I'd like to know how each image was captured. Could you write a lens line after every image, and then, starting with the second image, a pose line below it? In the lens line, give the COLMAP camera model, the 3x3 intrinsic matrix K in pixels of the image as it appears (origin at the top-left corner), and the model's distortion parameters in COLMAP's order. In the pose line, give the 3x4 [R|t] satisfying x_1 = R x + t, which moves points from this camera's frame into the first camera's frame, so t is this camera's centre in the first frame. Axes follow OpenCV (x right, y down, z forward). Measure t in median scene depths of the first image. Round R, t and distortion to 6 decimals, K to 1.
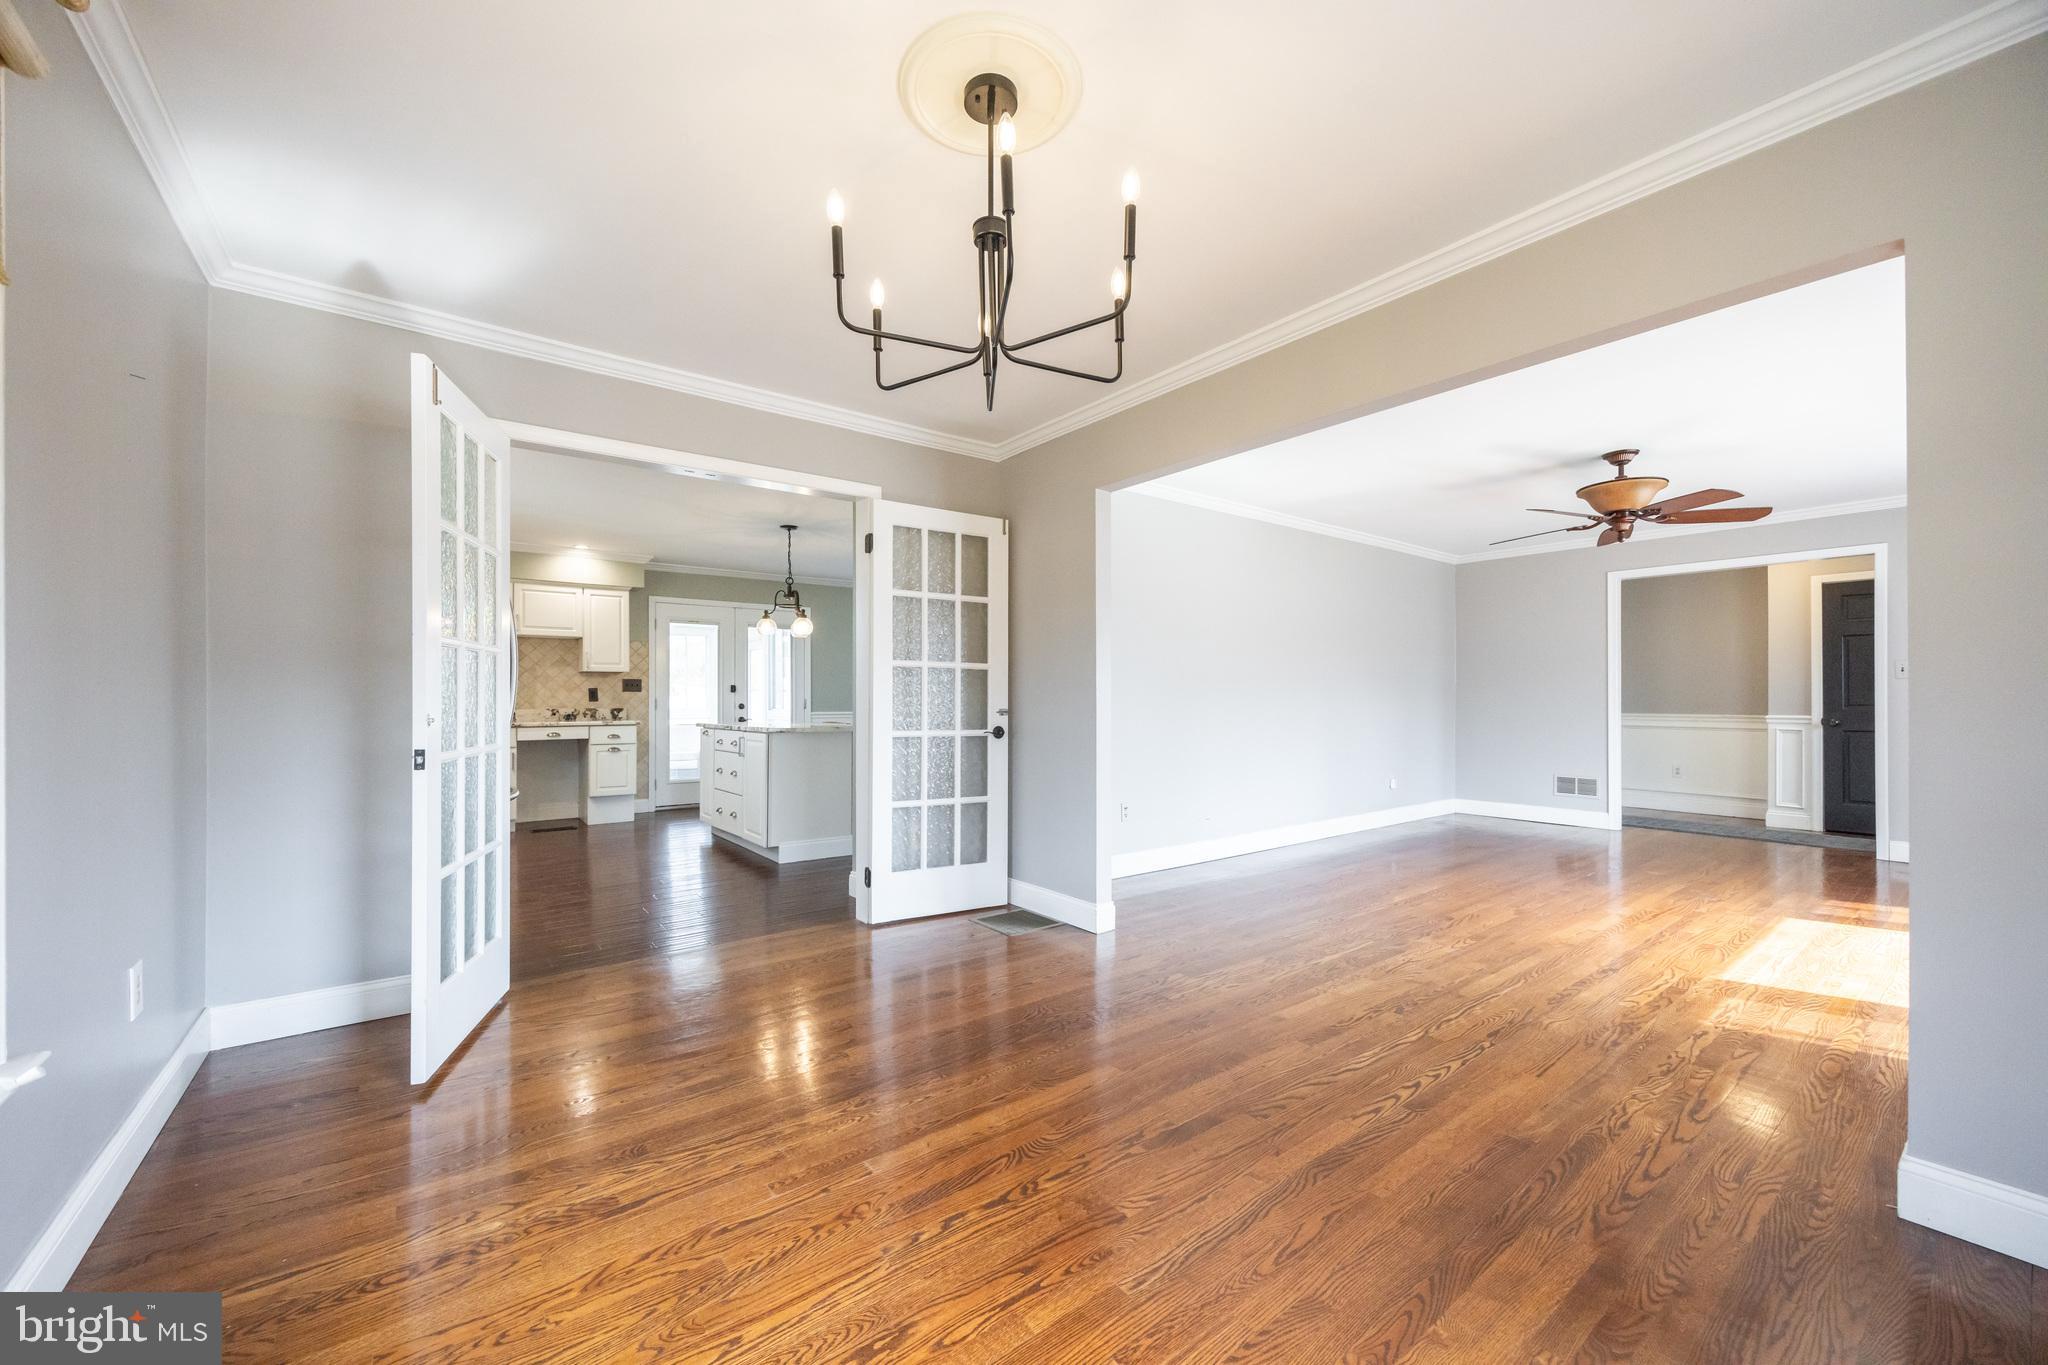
lens RADIAL K [[778.5, 0, 1020.1], [0, 778.5, 694.8], [0, 0, 1]] dist [0.000320, -0.000144]
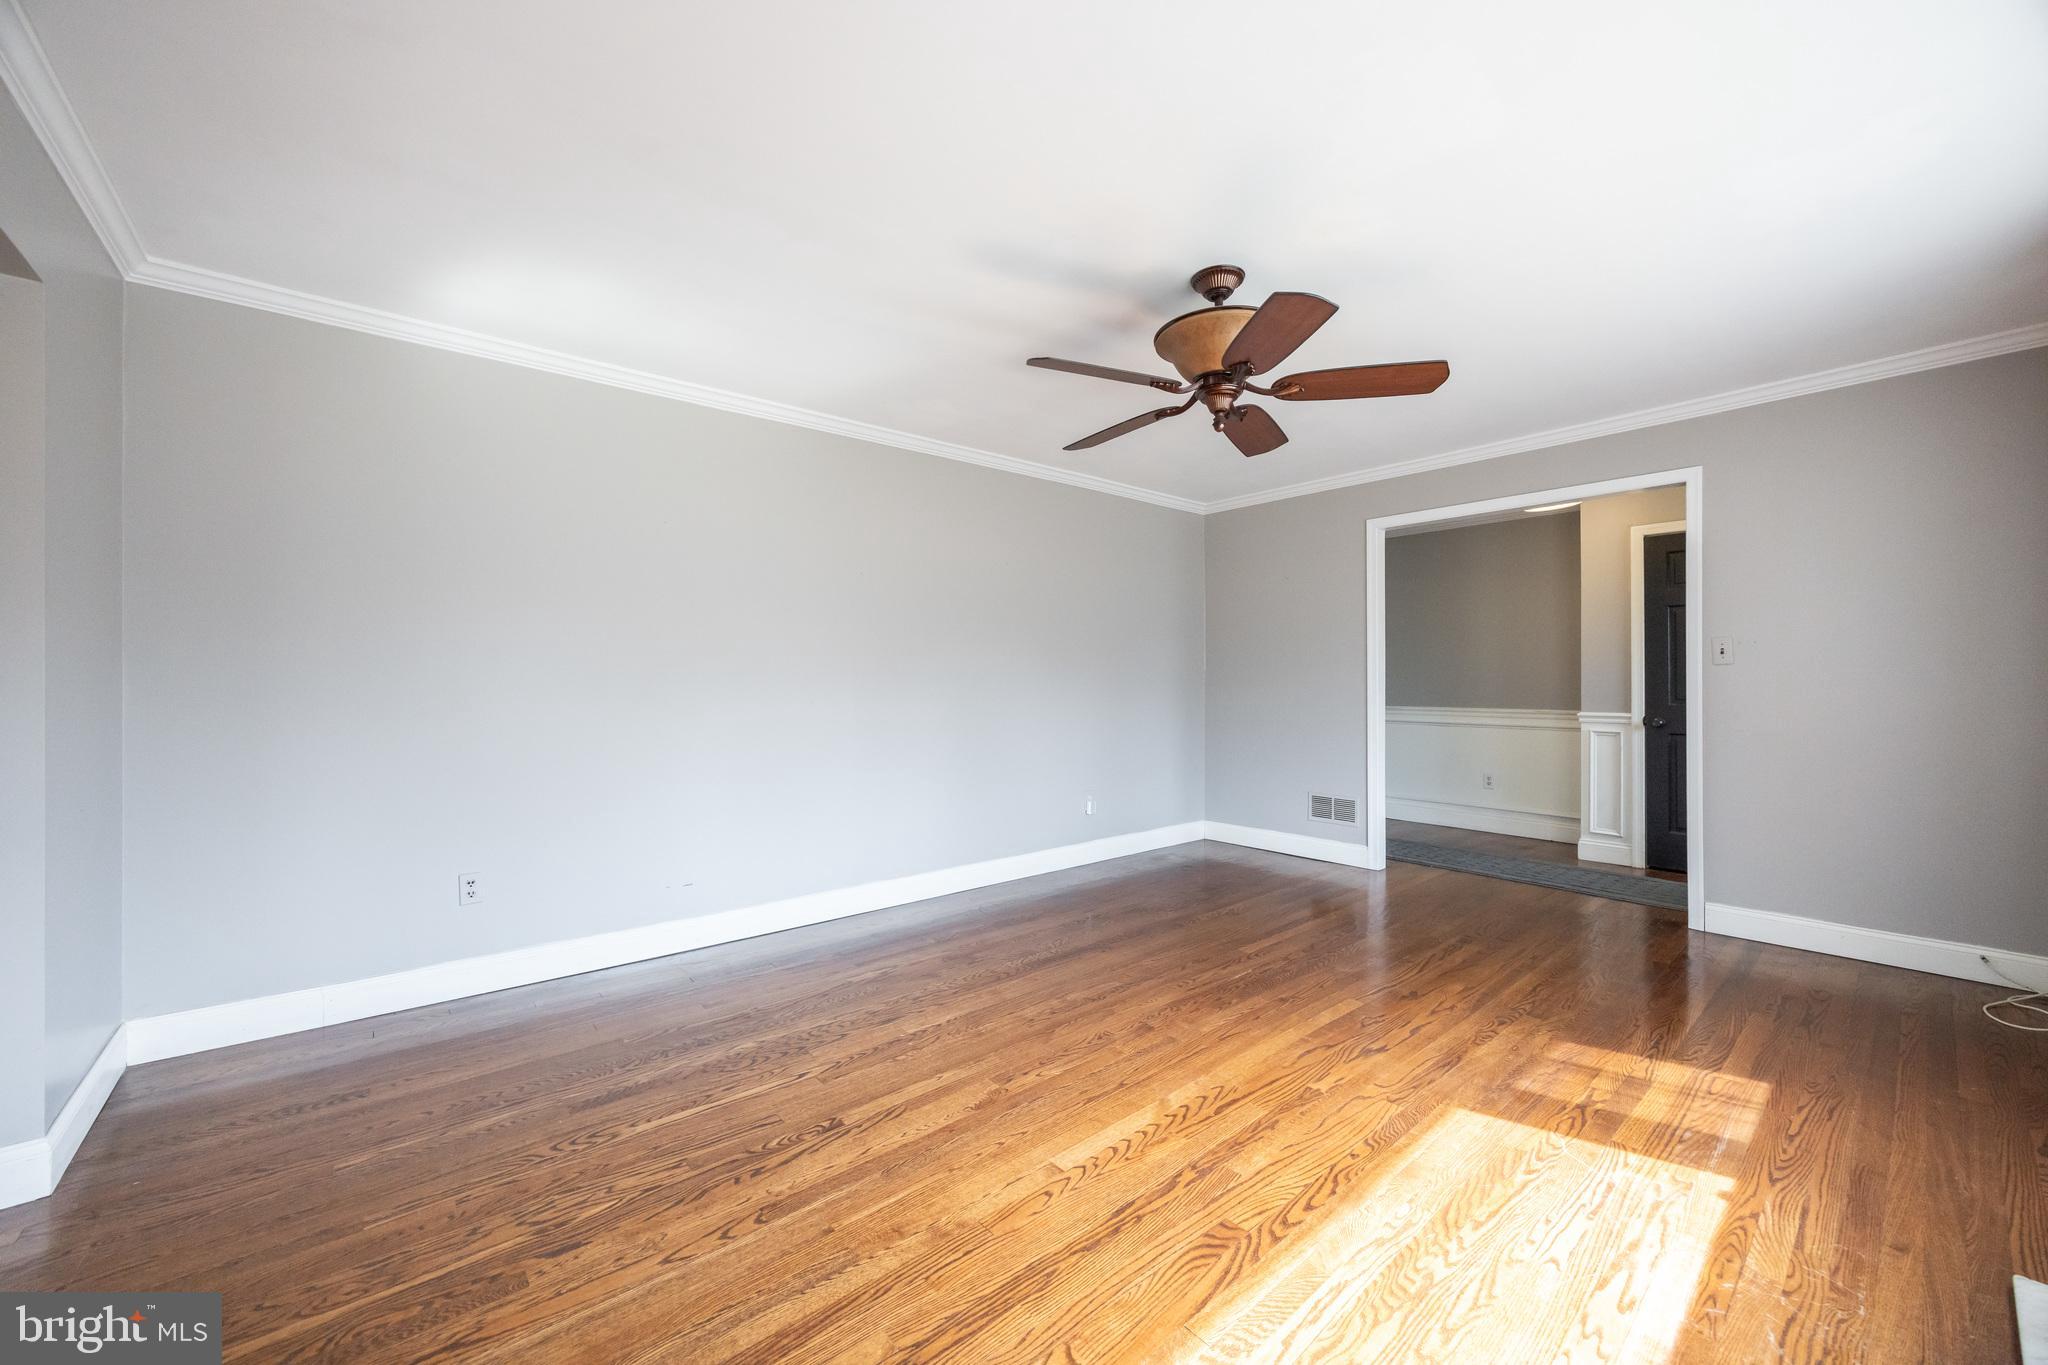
lens RADIAL K [[775.6, 0, 1015.6], [0, 775.6, 675.0], [0, 0, 1]] dist [-0.000687, -0.000186]
pose [[0.998849, -0.001637, 0.047948, 0.386285], [0.001949, 0.999977, -0.006451, -0.005909], [-0.047936, 0.006537, 0.998829, 0.281800]]
